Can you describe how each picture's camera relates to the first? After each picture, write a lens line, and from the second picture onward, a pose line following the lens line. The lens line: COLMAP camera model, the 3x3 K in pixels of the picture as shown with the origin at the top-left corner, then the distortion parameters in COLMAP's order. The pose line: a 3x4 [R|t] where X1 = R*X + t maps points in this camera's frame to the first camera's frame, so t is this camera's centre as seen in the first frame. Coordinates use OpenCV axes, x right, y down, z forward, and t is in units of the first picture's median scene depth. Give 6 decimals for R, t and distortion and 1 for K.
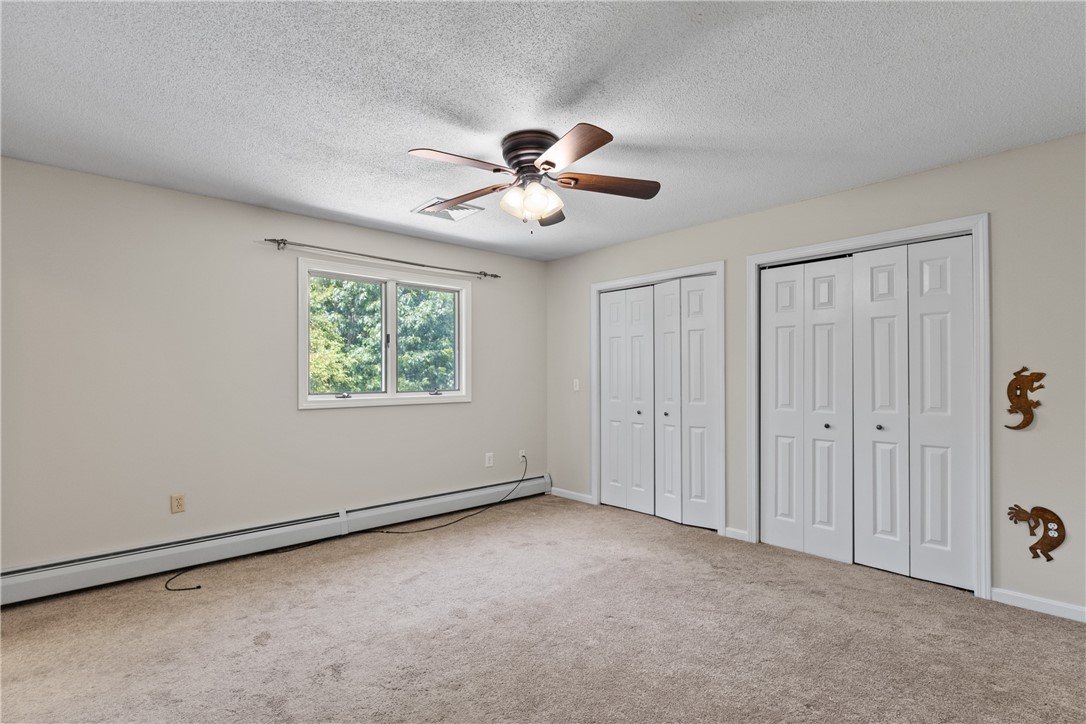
lens RADIAL K [[517.9, 0, 539.9], [0, 517.9, 364.0], [0, 0, 1]] dist [0.002045, 0.000048]
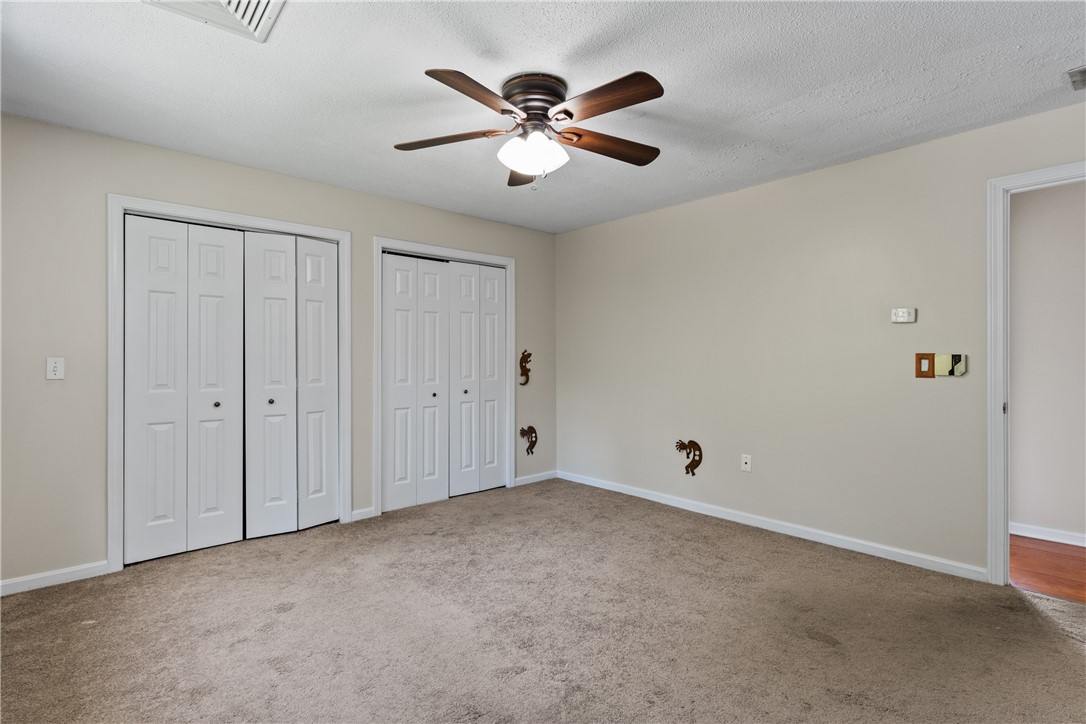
lens RADIAL K [[517.9, 0, 539.9], [0, 517.9, 364.0], [0, 0, 1]] dist [0.002045, 0.000048]
pose [[0.010139, -0.004748, 0.999937, -0.724194], [-0.019327, 0.999801, 0.004944, 0.038182], [-0.999762, -0.019376, 0.010045, 0.795263]]
